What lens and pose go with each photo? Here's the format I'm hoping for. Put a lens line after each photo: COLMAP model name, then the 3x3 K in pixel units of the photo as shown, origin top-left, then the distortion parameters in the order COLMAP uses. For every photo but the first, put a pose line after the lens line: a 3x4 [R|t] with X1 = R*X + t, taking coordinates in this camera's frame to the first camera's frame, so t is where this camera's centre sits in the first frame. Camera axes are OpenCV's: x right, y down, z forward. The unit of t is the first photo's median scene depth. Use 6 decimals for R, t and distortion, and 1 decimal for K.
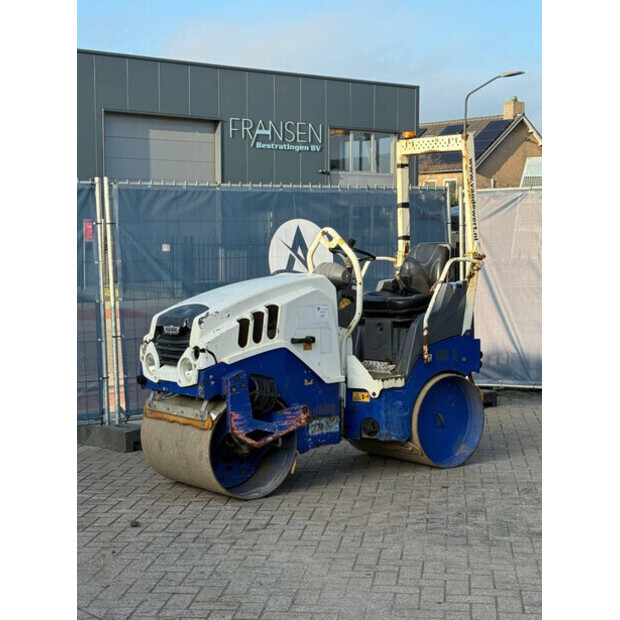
lens RADIAL K [[1187.4, 0, 310.0], [0, 1187.4, 310.0], [0, 0, 1]] dist [0.142750, -0.077501]
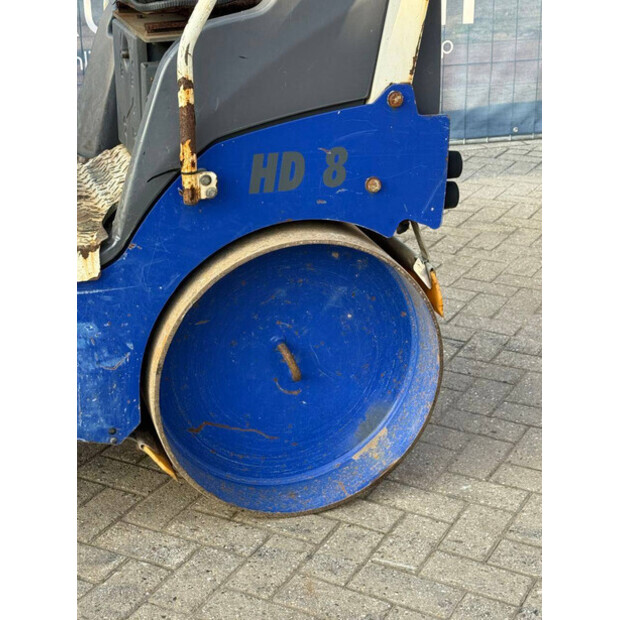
lens RADIAL K [[1187.4, 0, 310.0], [0, 1187.4, 310.0], [0, 0, 1]] dist [0.142750, -0.077501]
pose [[0.938706, 0.142076, -0.314079, 0.223106], [-0.035293, 0.945938, 0.322420, -0.025410], [0.342908, -0.291573, 0.892972, 0.758917]]
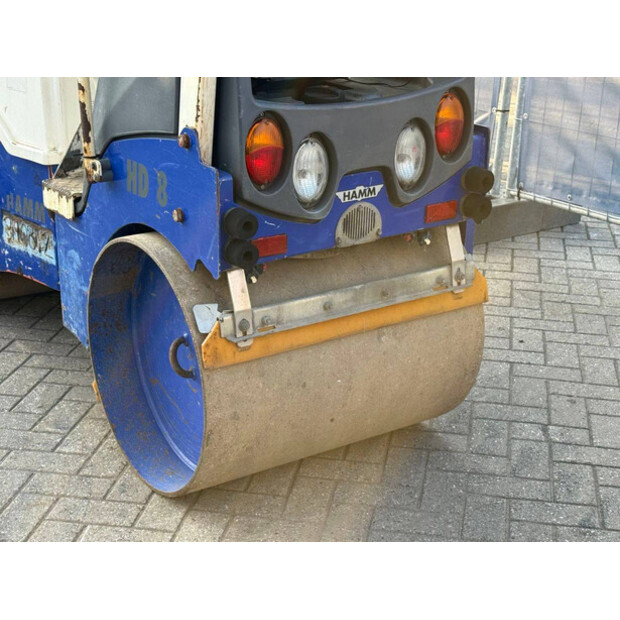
lens RADIAL K [[1131.5, 0, 302.6], [0, 1131.5, 320.0], [0, 0, 1]] dist [0.131417, 0.091205]
pose [[-0.059803, 0.354255, -0.933235, 0.445413], [-0.060666, 0.931890, 0.357632, -0.046188], [0.996365, 0.078003, -0.034239, 1.101147]]
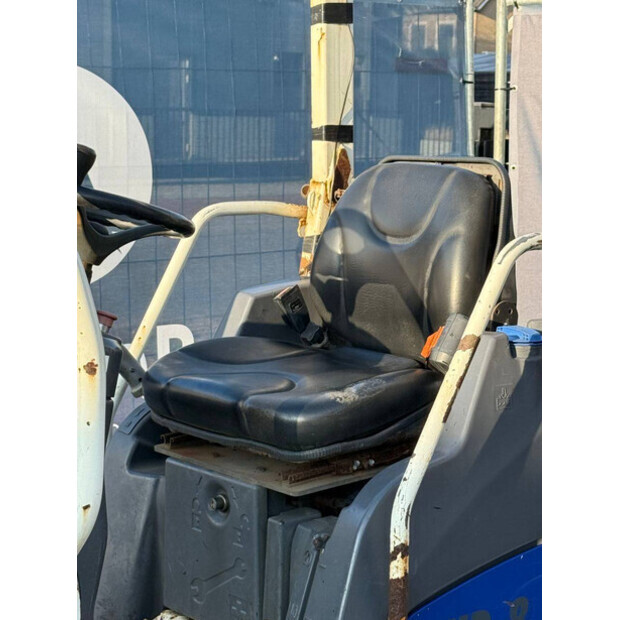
lens RADIAL K [[1493.8, 0, 310.0], [0, 1493.8, 310.0], [0, 0, 1]] dist [0.066067, -0.180346]
pose [[0.999392, 0.015563, 0.031212, 0.071655], [-0.018034, 0.996591, 0.080511, -0.053577], [-0.029852, -0.081025, 0.996265, 0.731055]]
